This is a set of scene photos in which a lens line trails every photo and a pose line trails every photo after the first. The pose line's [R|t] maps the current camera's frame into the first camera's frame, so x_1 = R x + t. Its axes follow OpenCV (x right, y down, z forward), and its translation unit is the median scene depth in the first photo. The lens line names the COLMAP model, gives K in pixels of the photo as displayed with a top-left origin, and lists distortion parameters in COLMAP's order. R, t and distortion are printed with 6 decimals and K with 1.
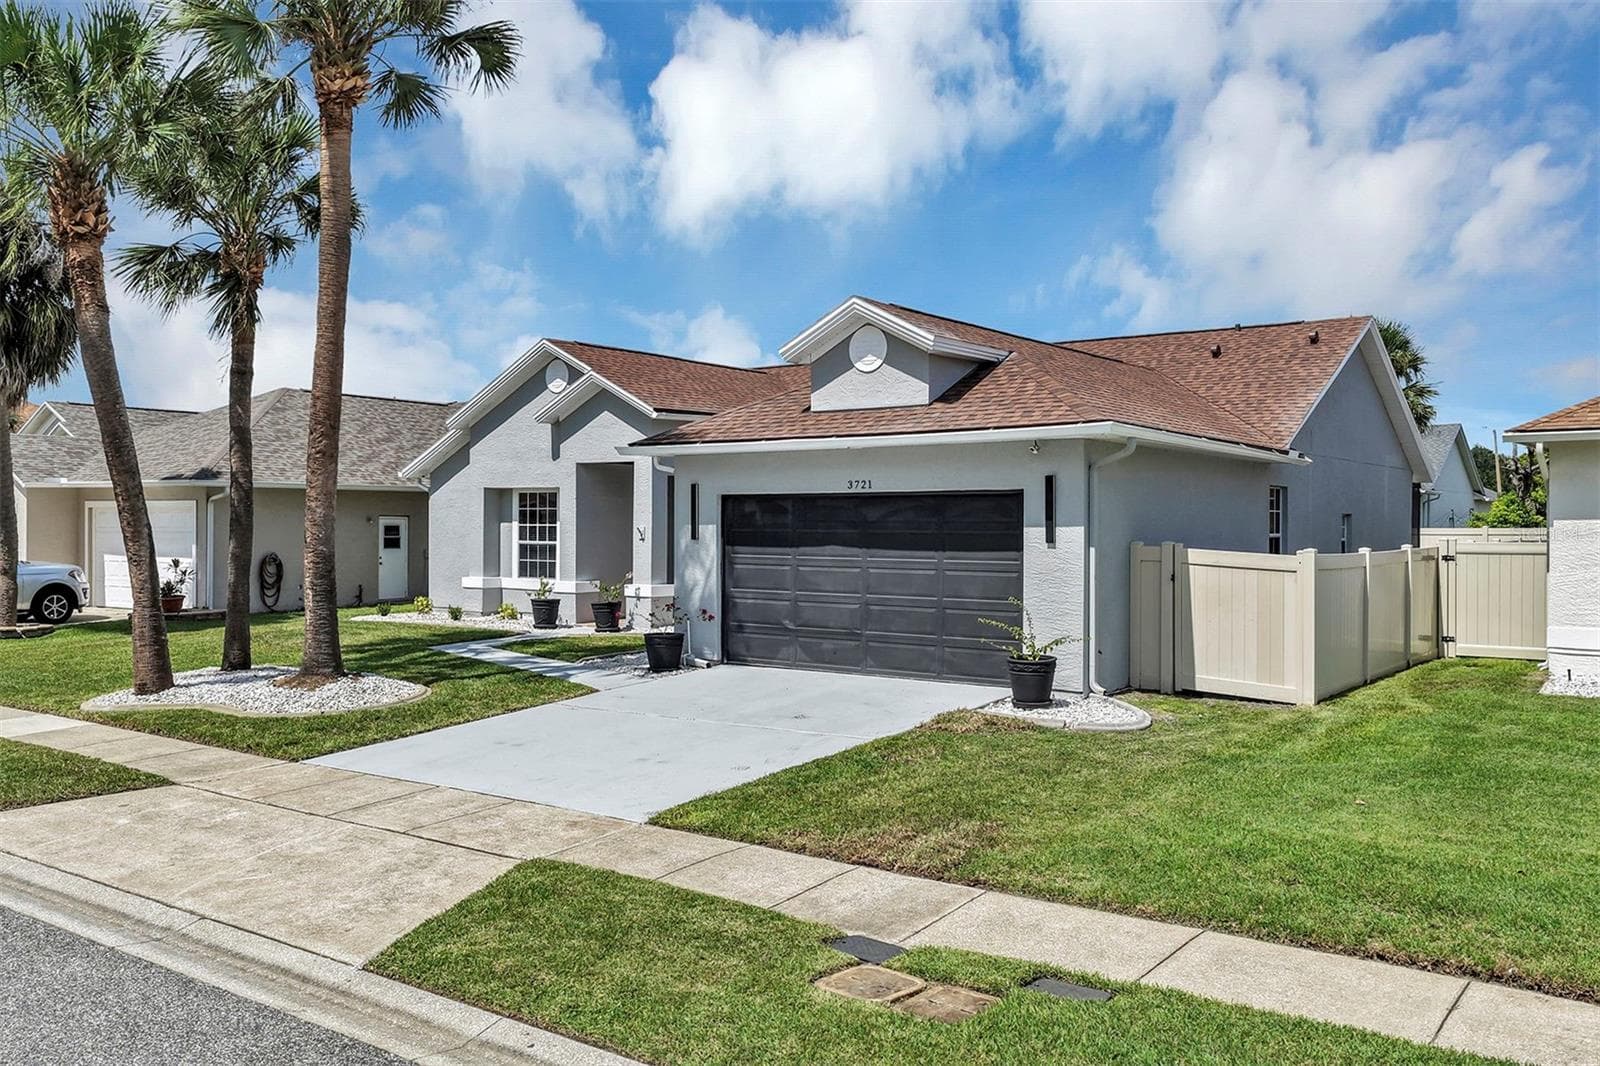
lens RADIAL K [[1328.6, 0, 800.0], [0, 1328.6, 533.0], [0, 0, 1]] dist [-0.014717, 0.037615]
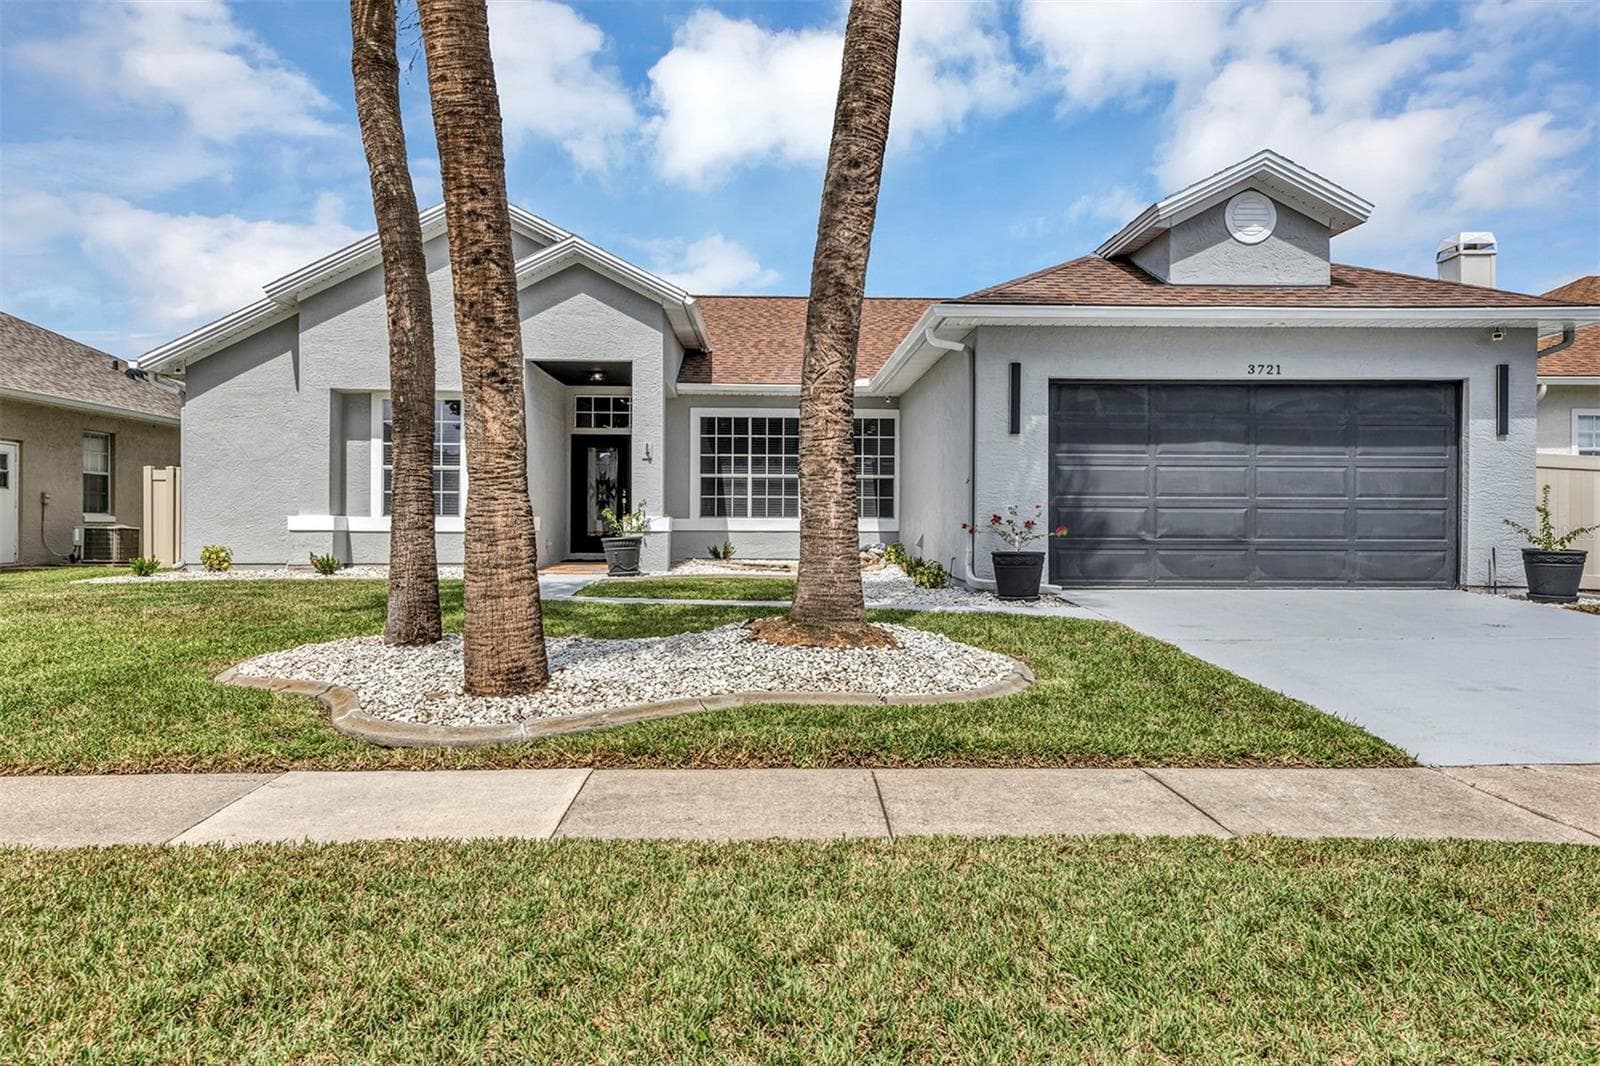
lens RADIAL K [[1063.8, 0, 774.0], [0, 1063.8, 536.8], [0, 0, 1]] dist [-0.001116, 0.002497]
pose [[0.791054, -0.006600, 0.611711, -0.529812], [0.004034, 0.999976, 0.005573, 0.056604], [-0.611733, -0.001940, 0.791062, 0.536230]]
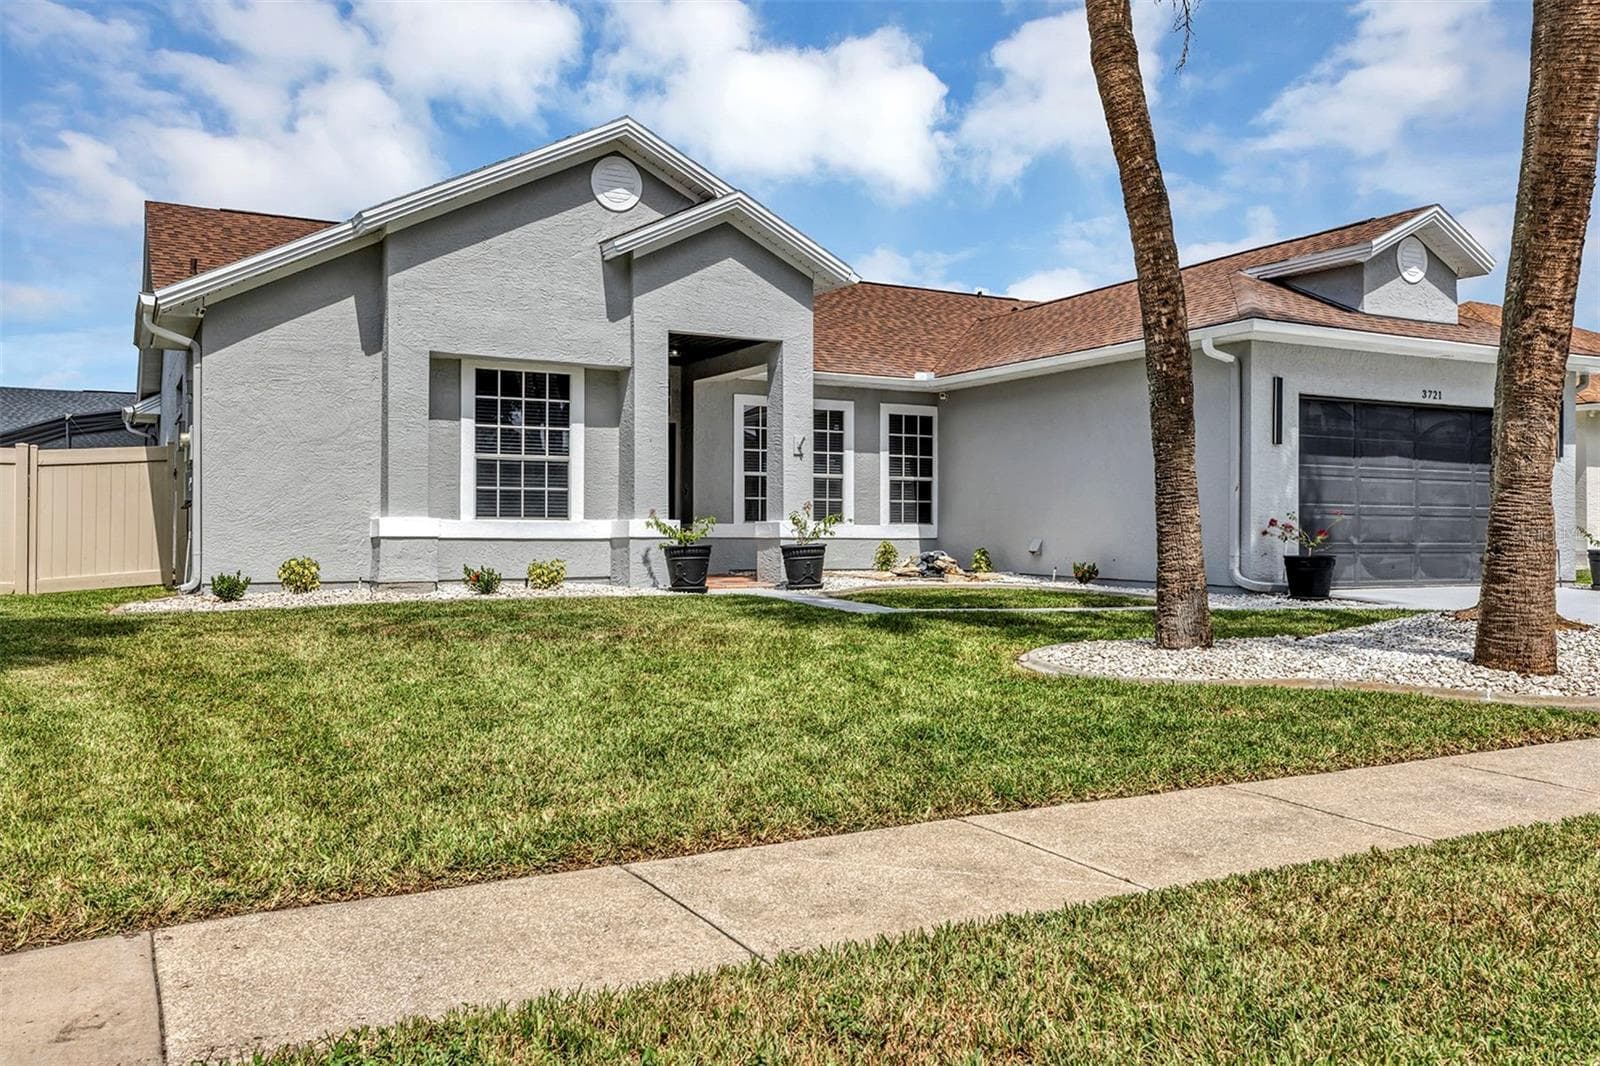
lens RADIAL K [[1328.6, 0, 800.0], [0, 1328.6, 533.0], [0, 0, 1]] dist [-0.014717, 0.037615]
pose [[0.422891, 0.001217, 0.906180, -0.879807], [0.006201, 0.999972, -0.004237, 0.056984], [-0.906159, 0.007411, 0.422871, 0.839552]]
